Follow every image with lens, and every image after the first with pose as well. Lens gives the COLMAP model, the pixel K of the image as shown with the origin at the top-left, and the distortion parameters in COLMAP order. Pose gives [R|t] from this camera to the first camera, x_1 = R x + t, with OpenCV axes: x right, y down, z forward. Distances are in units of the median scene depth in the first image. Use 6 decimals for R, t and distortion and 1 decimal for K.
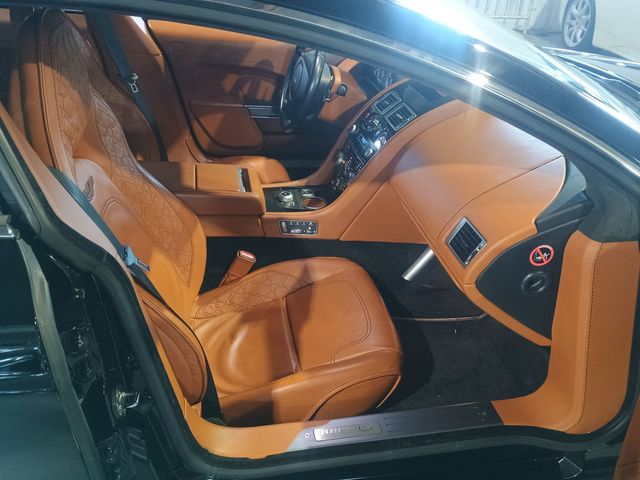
lens RADIAL K [[544.1, 0, 321.0], [0, 544.1, 242.1], [0, 0, 1]] dist [0.046843, -0.048868]
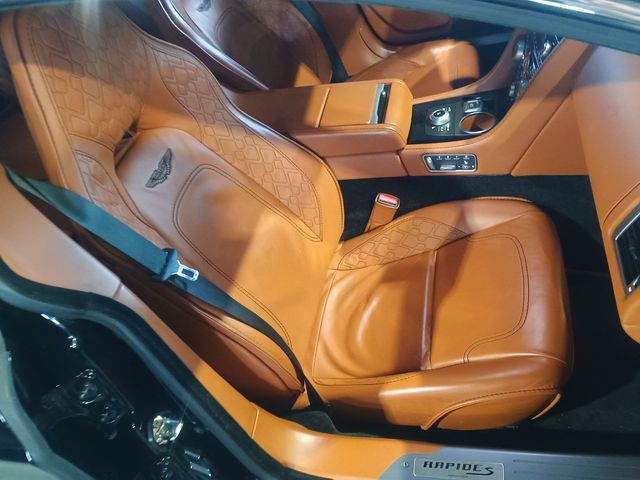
lens RADIAL K [[544.1, 0, 323.0], [0, 544.1, 242.5], [0, 0, 1]] dist [0.046843, -0.048868]
pose [[0.869377, 0.039290, -0.492584, 0.184210], [0.099682, 0.962397, 0.252695, -0.130287], [0.483990, -0.268790, 0.832770, 0.252976]]
